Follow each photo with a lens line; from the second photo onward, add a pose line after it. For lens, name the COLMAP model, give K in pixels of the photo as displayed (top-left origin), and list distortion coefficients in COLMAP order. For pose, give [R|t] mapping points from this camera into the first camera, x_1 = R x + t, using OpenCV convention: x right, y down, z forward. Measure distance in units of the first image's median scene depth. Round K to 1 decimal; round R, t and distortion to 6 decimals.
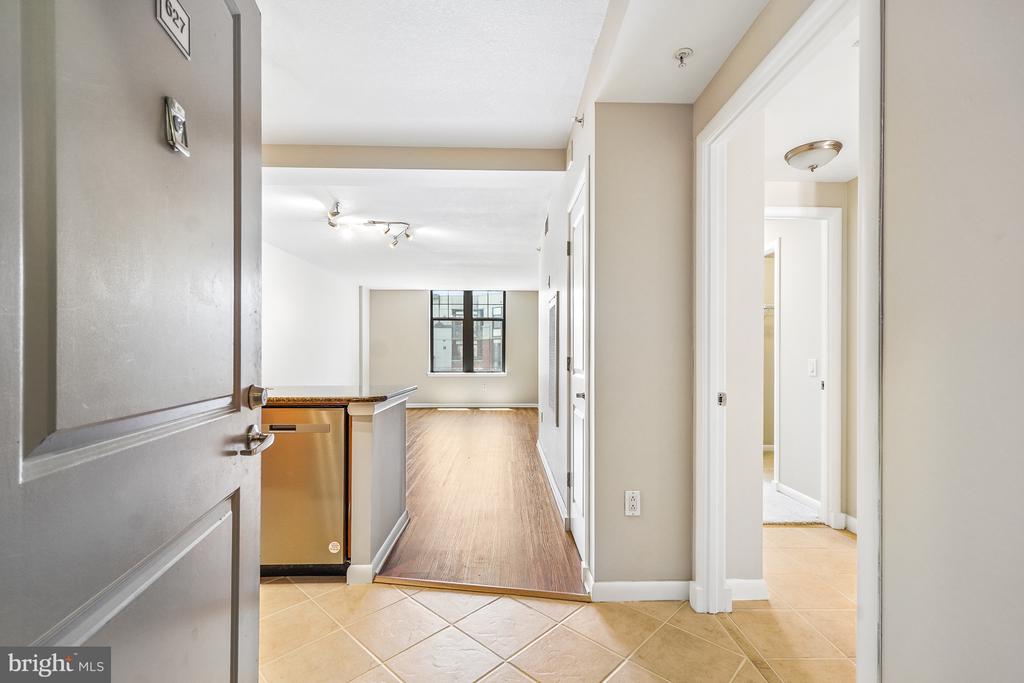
lens RADIAL K [[444.6, 0, 518.2], [0, 444.6, 356.4], [0, 0, 1]] dist [0.000072, -0.000028]
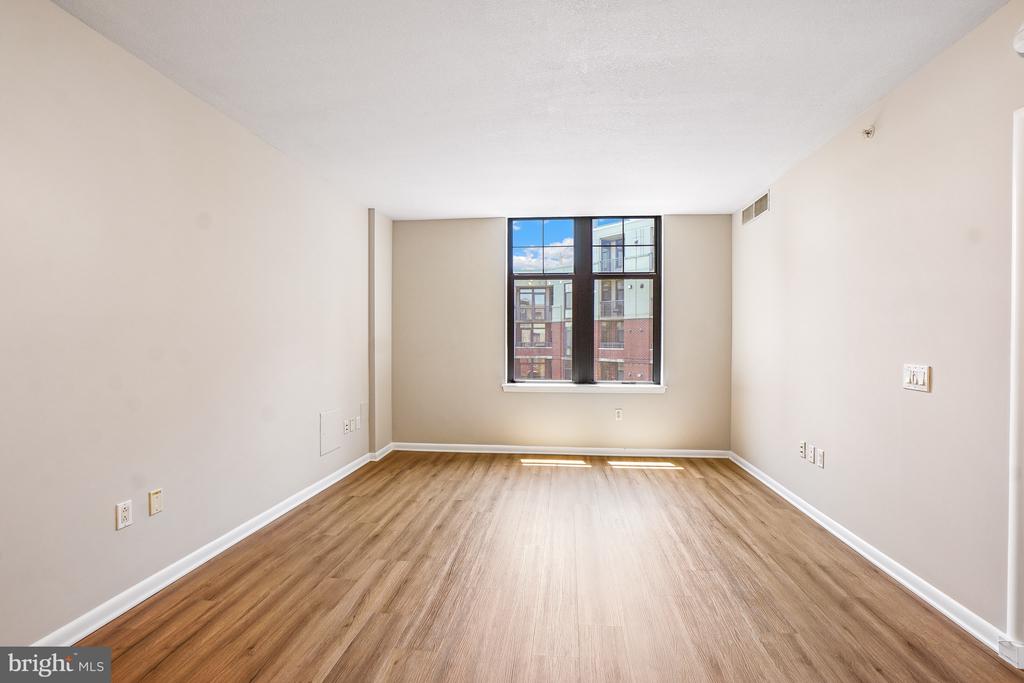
lens RADIAL K [[474.5, 0, 521.4], [0, 474.5, 345.4], [0, 0, 1]] dist [-0.049673, 0.019743]
pose [[0.992153, 0.002408, -0.125003, -0.121569], [-0.001292, 0.999959, 0.009013, -0.011501], [0.125020, -0.008781, 0.992115, 0.494981]]
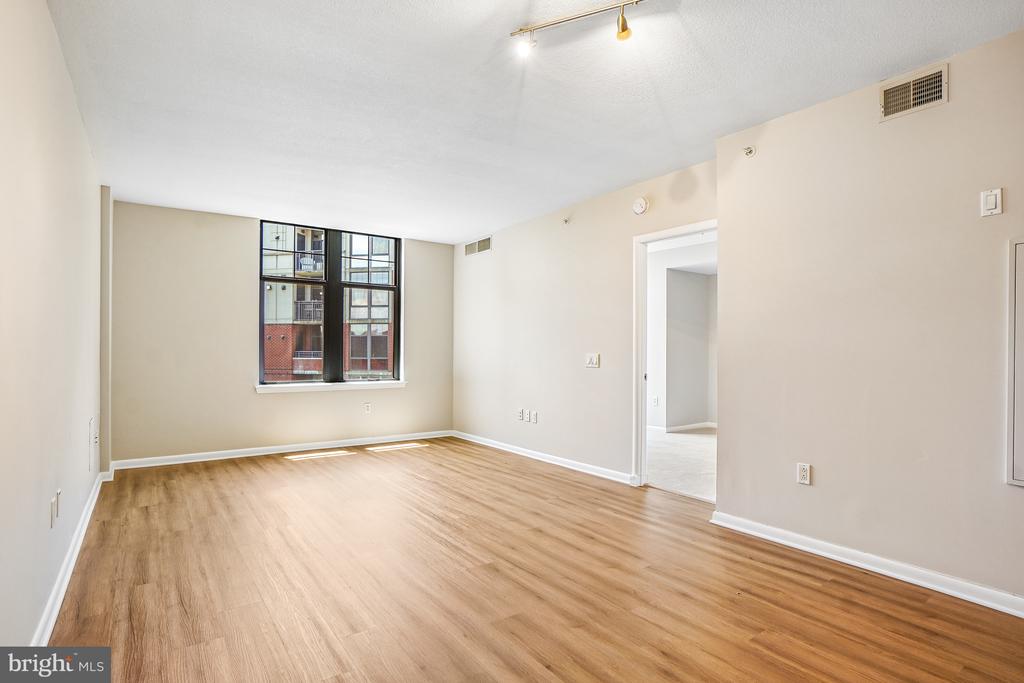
lens RADIAL K [[525.1, 0, 508.4], [0, 525.1, 352.2], [0, 0, 1]] dist [-0.023283, 0.000093]
pose [[0.836679, -0.000557, 0.547693, -0.298753], [-0.000890, 0.999997, 0.002377, -0.002047], [-0.547693, -0.002476, 0.836676, 0.374157]]
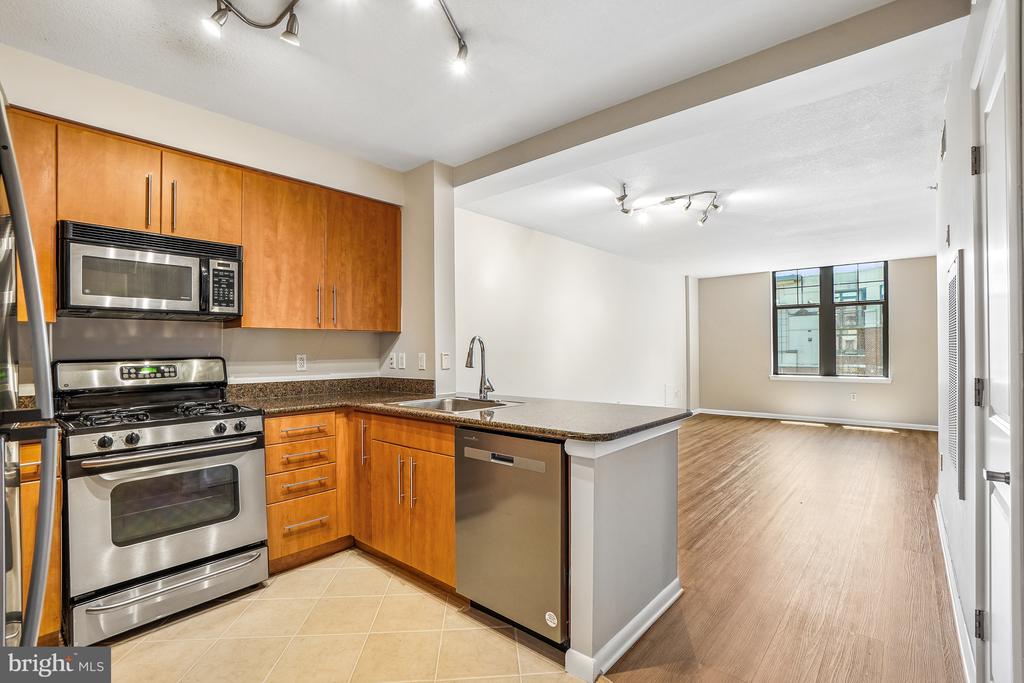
lens RADIAL K [[465.6, 0, 517.2], [0, 465.6, 348.1], [0, 0, 1]] dist [-0.066563, 0.018639]
pose [[0.735149, -0.007492, -0.677865, 0.021094], [0.005355, 0.999972, -0.005245, -0.010141], [0.677885, 0.000226, 0.735168, 0.088972]]
